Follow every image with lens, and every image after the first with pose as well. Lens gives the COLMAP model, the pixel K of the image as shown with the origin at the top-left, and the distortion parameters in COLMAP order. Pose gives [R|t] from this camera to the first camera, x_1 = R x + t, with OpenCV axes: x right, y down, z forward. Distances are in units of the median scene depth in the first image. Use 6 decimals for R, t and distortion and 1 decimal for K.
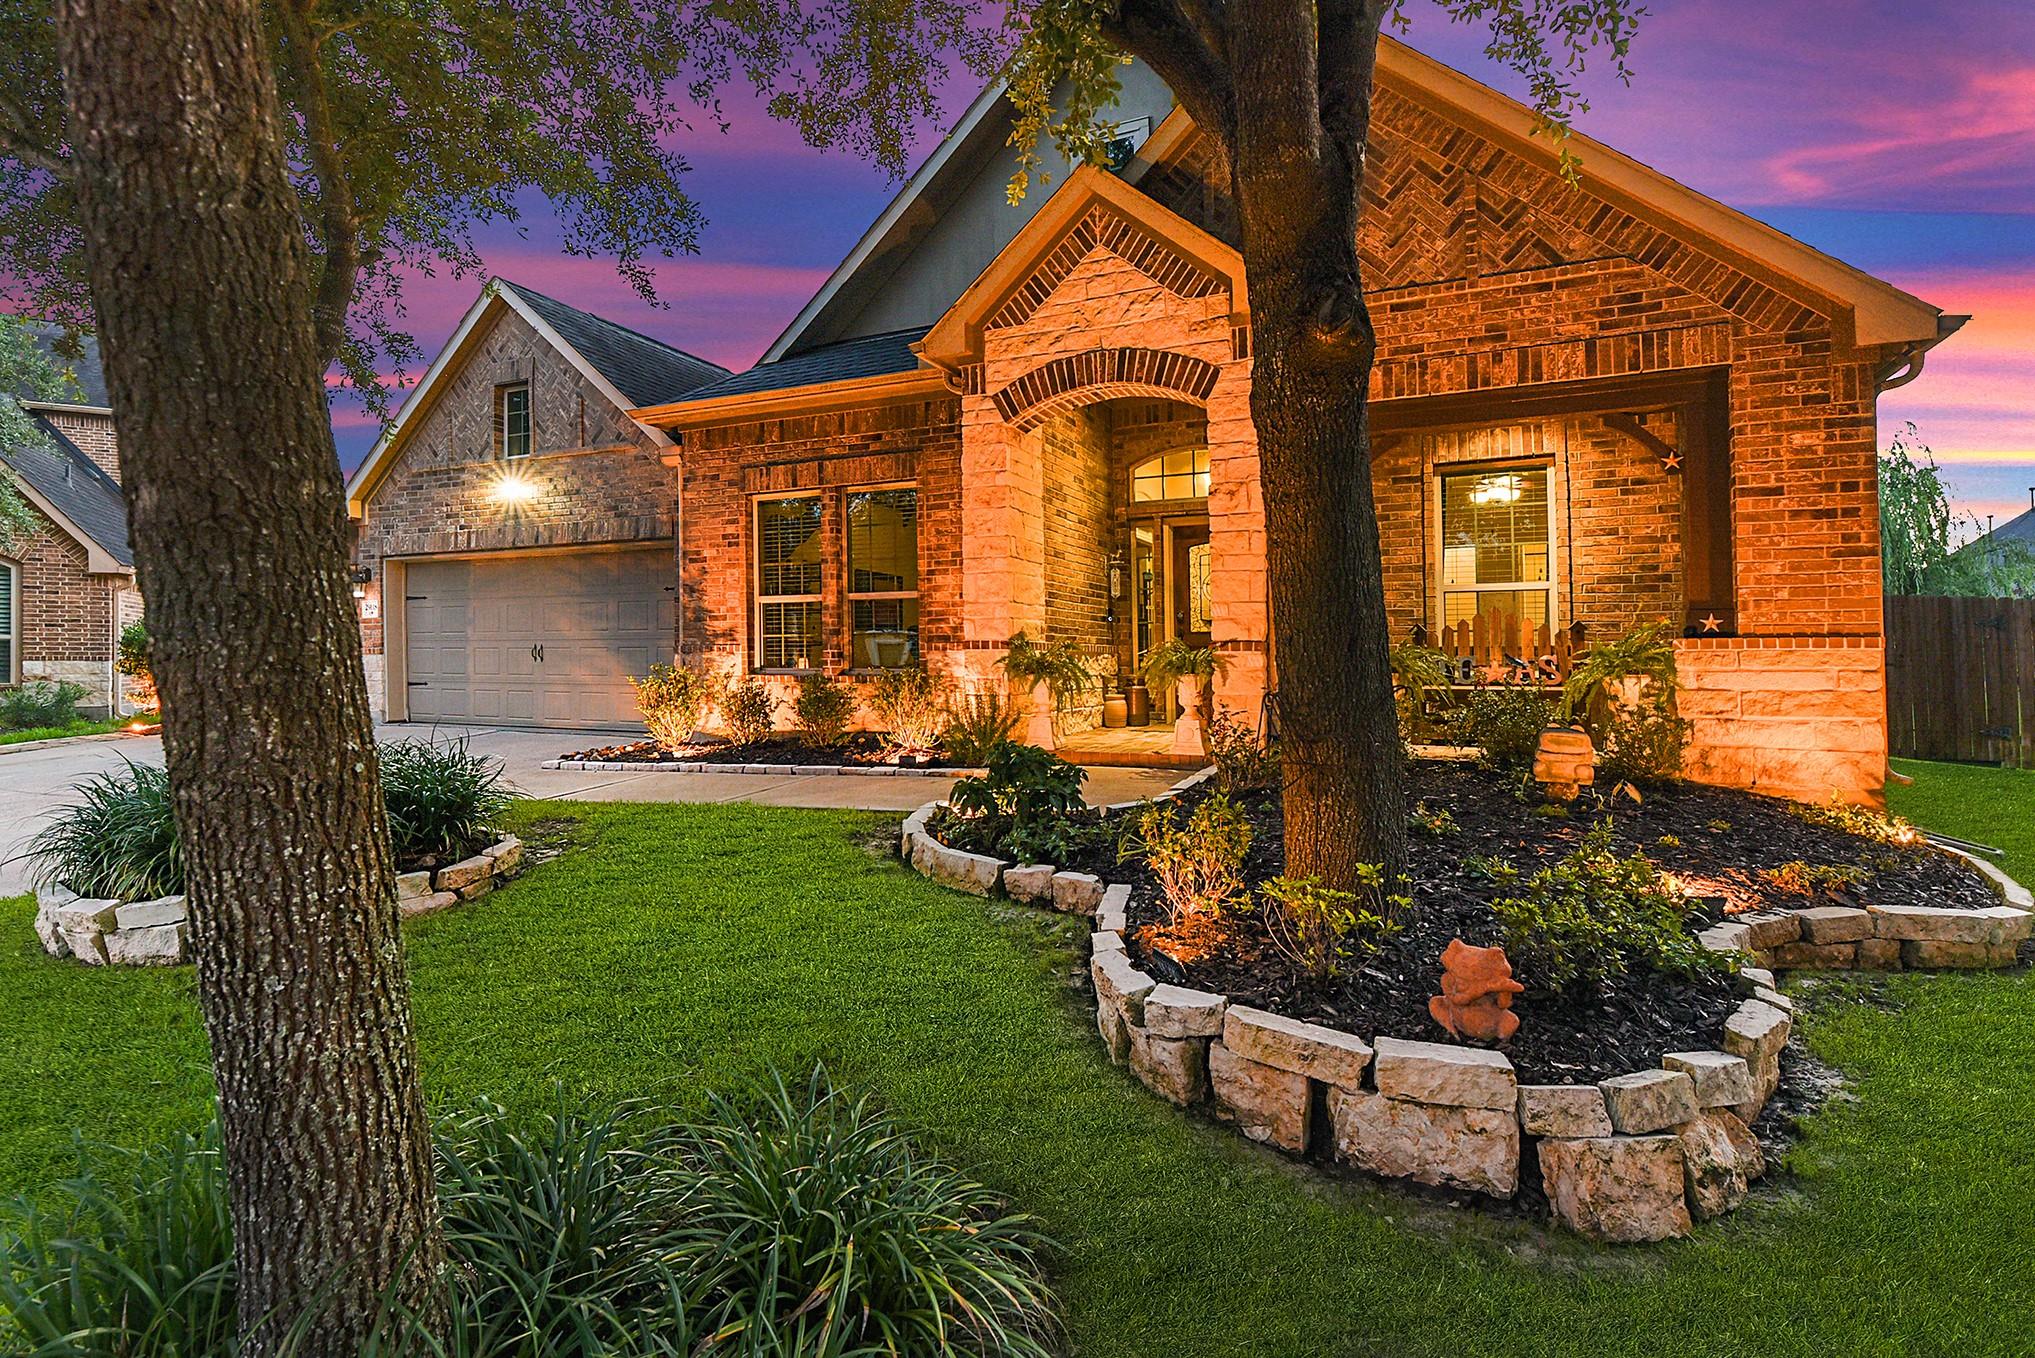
lens RADIAL K [[987.9, 0, 1006.3], [0, 987.9, 643.0], [0, 0, 1]] dist [0.015266, -0.000383]
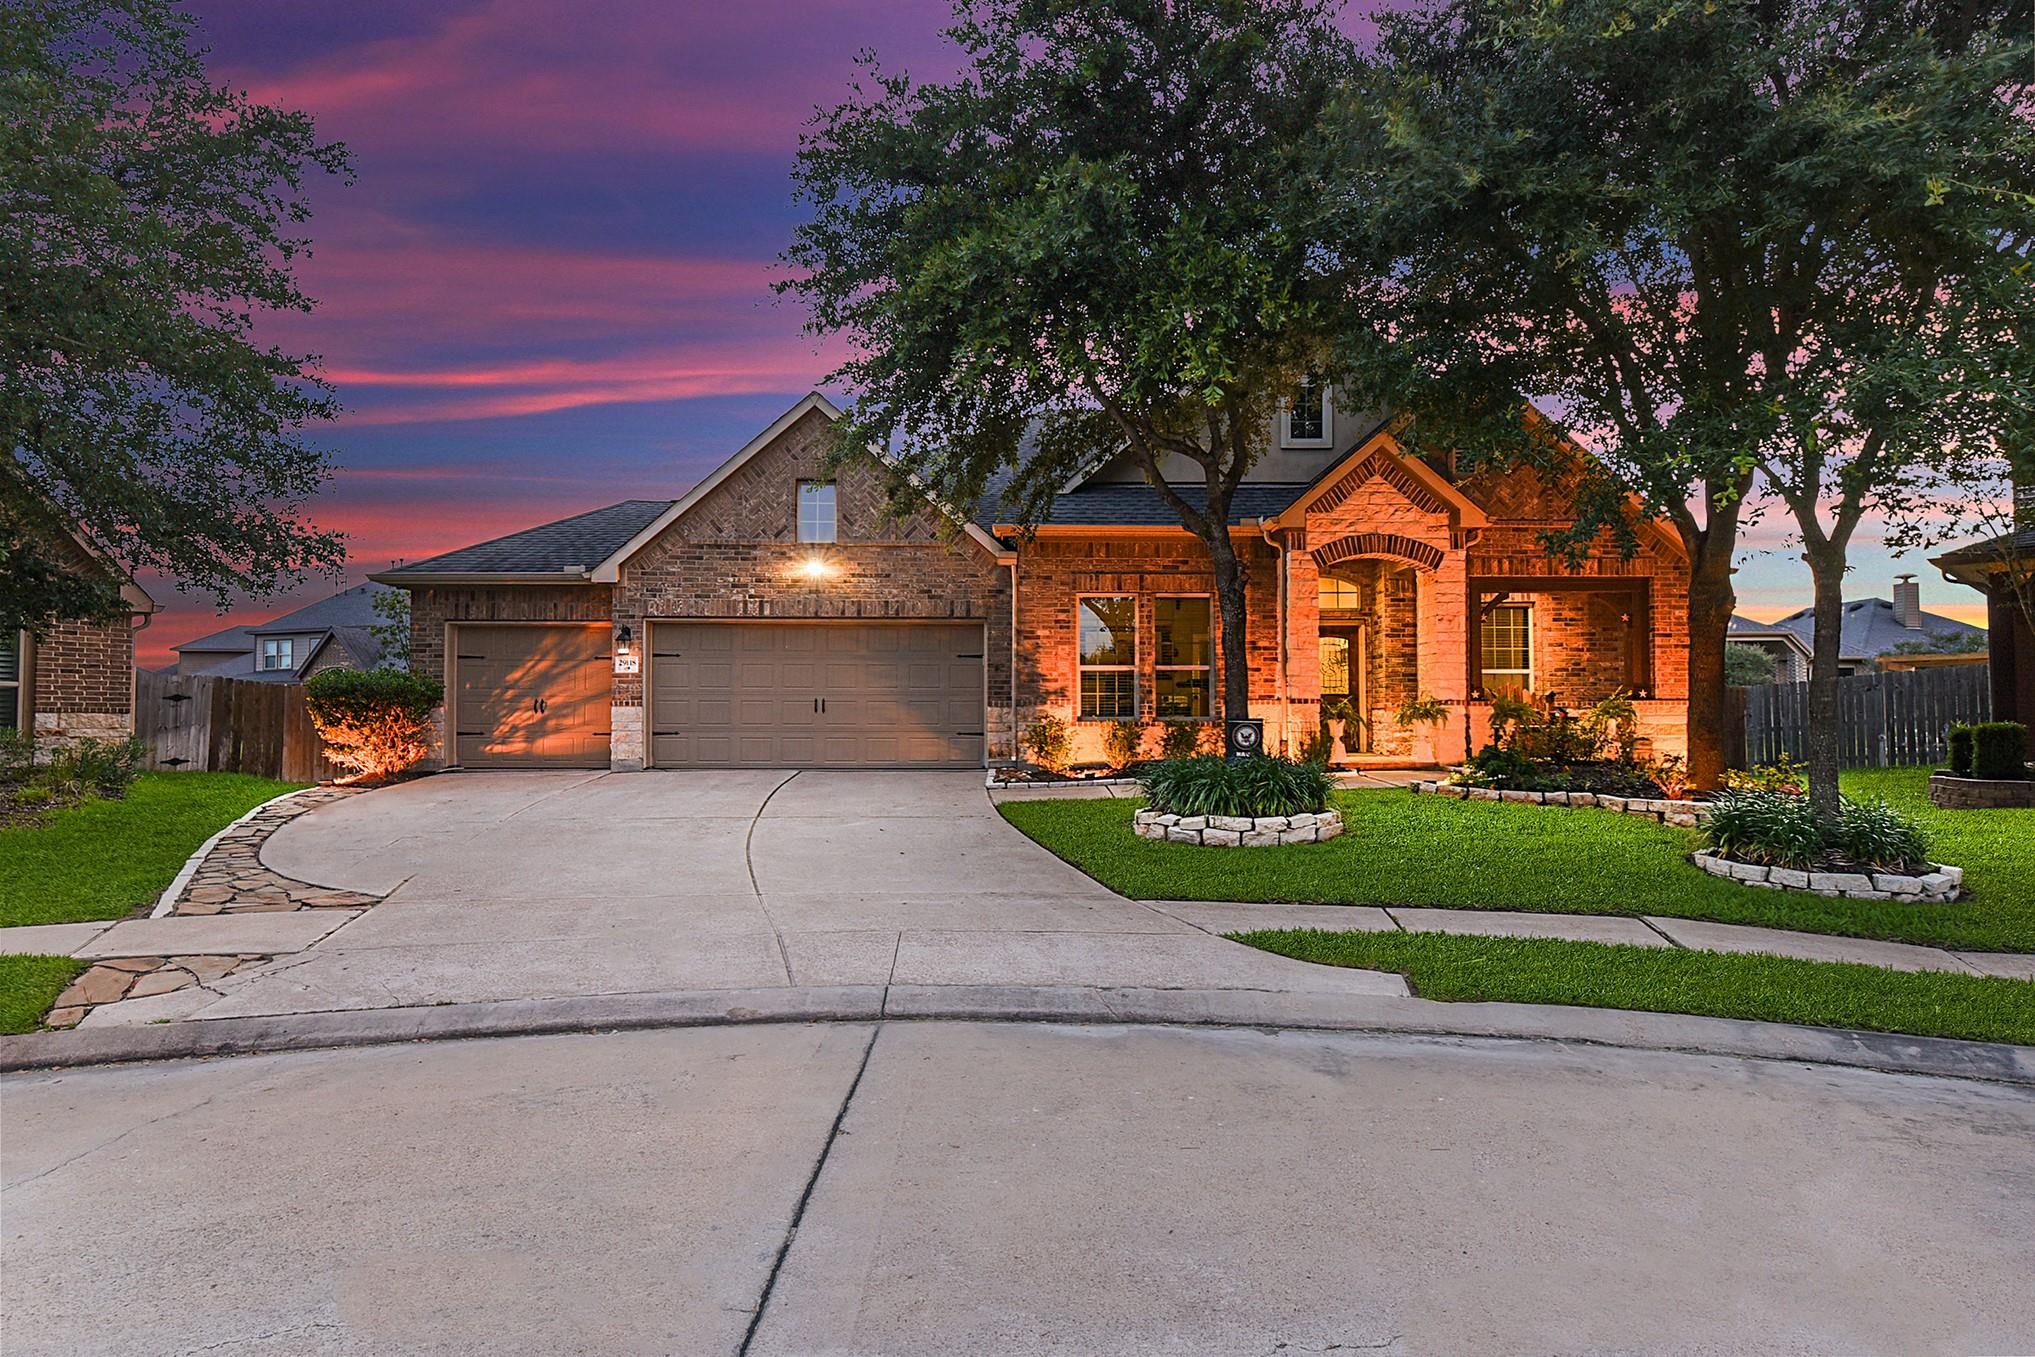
lens RADIAL K [[1149.2, 0, 1024.6], [0, 1149.2, 681.1], [0, 0, 1]] dist [0.024757, 0.000640]
pose [[0.888608, 0.016610, 0.458367, -1.066299], [-0.006676, 0.999707, -0.023284, 0.013195], [-0.458619, 0.017631, 0.888458, -0.403790]]
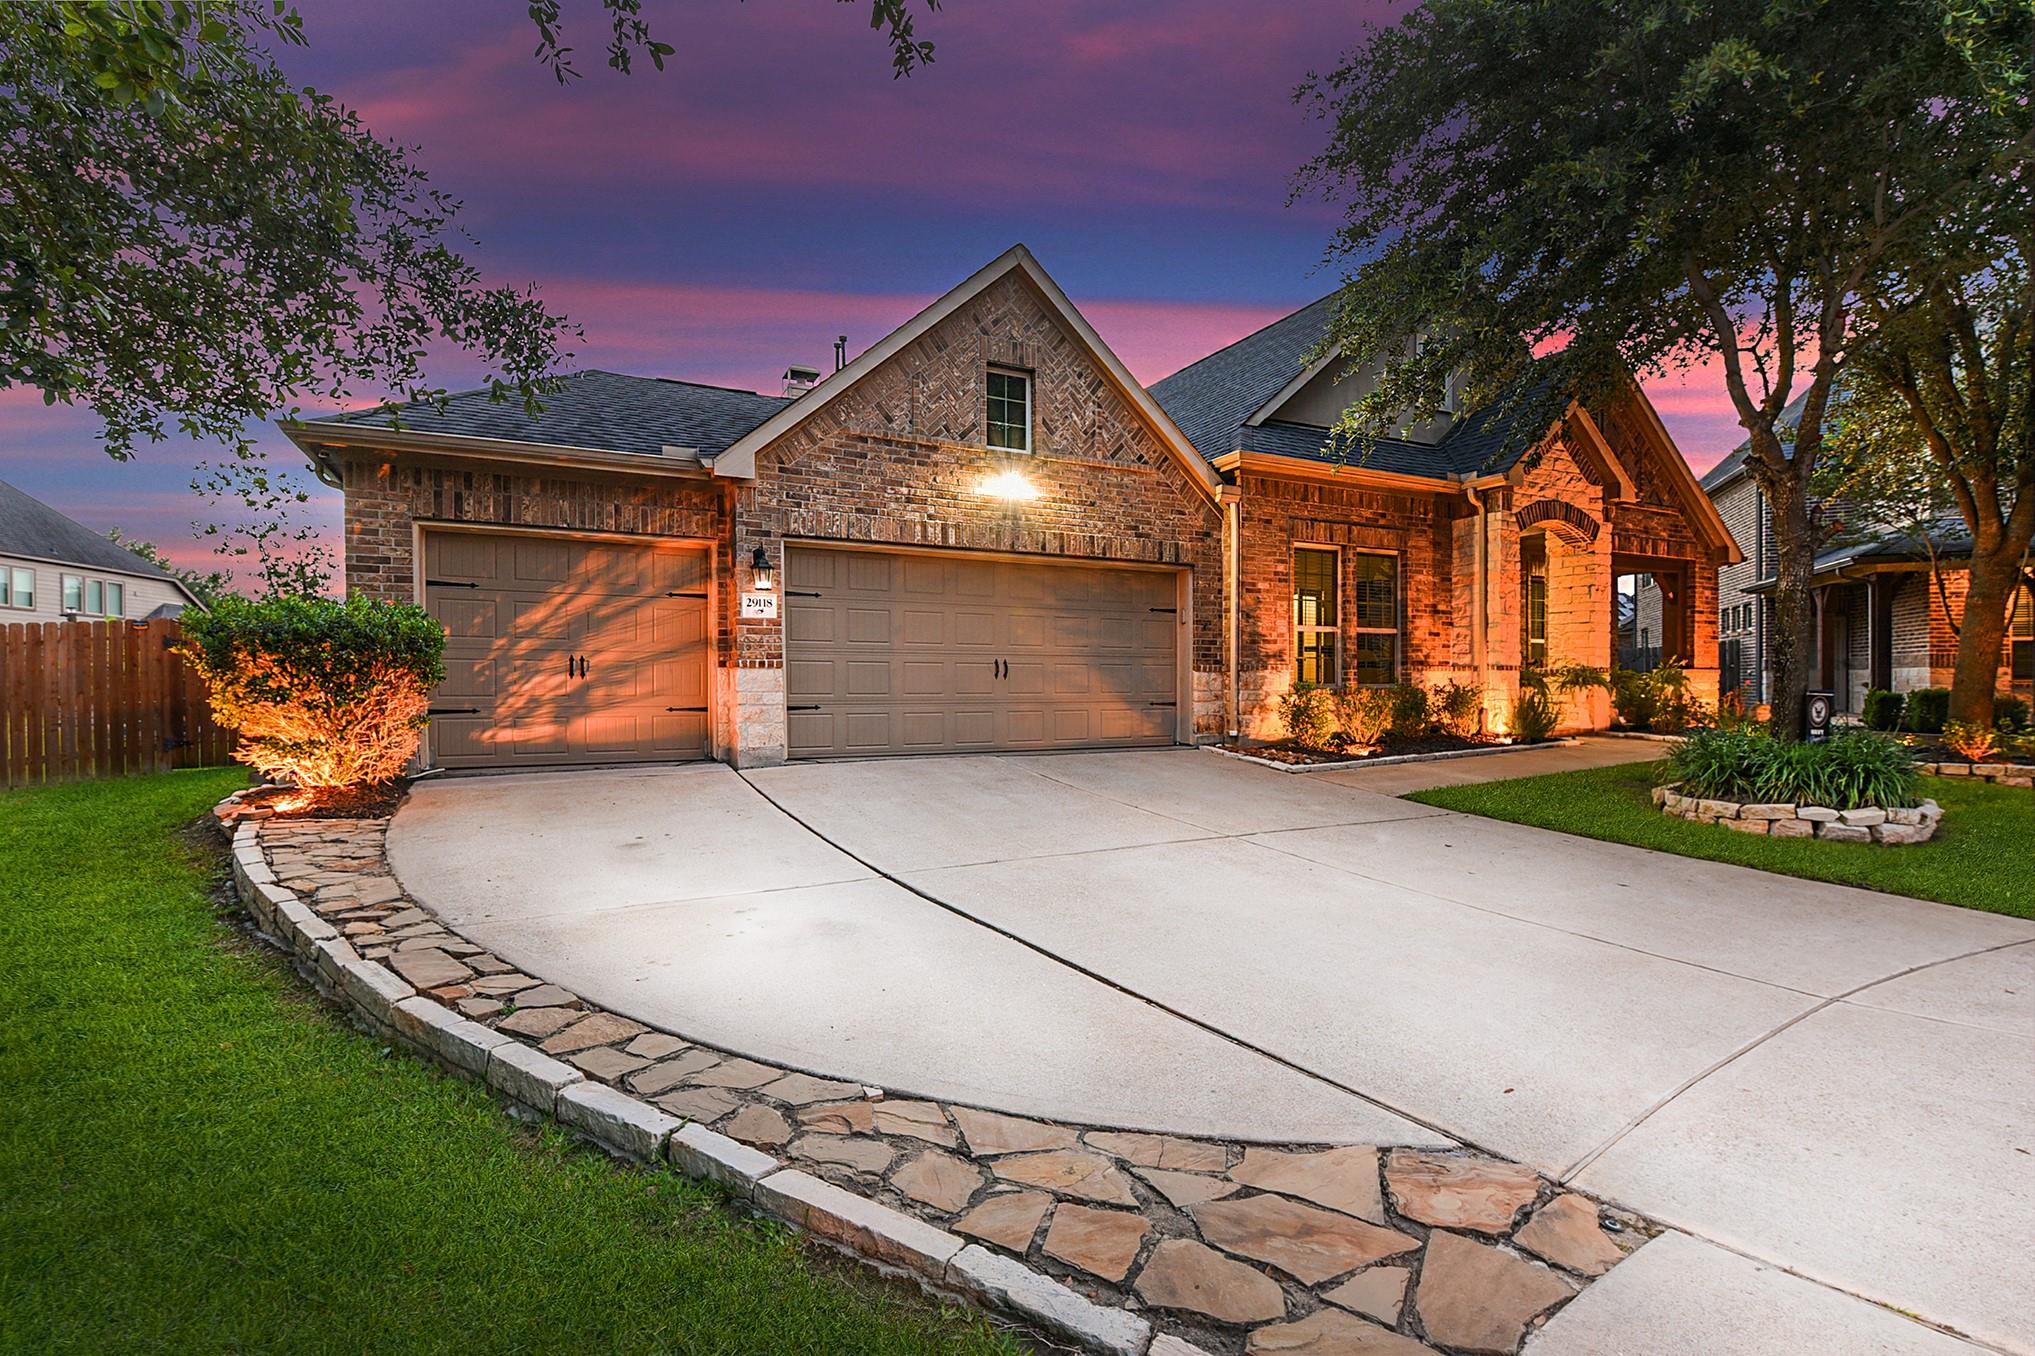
lens RADIAL K [[987.9, 0, 1091.6], [0, 987.9, 688.9], [0, 0, 1]] dist [0.015266, -0.000383]
pose [[0.578634, -0.005844, 0.815567, -1.393672], [-0.012562, 0.999792, 0.016077, 0.015176], [-0.815491, -0.019548, 0.578440, 0.495694]]
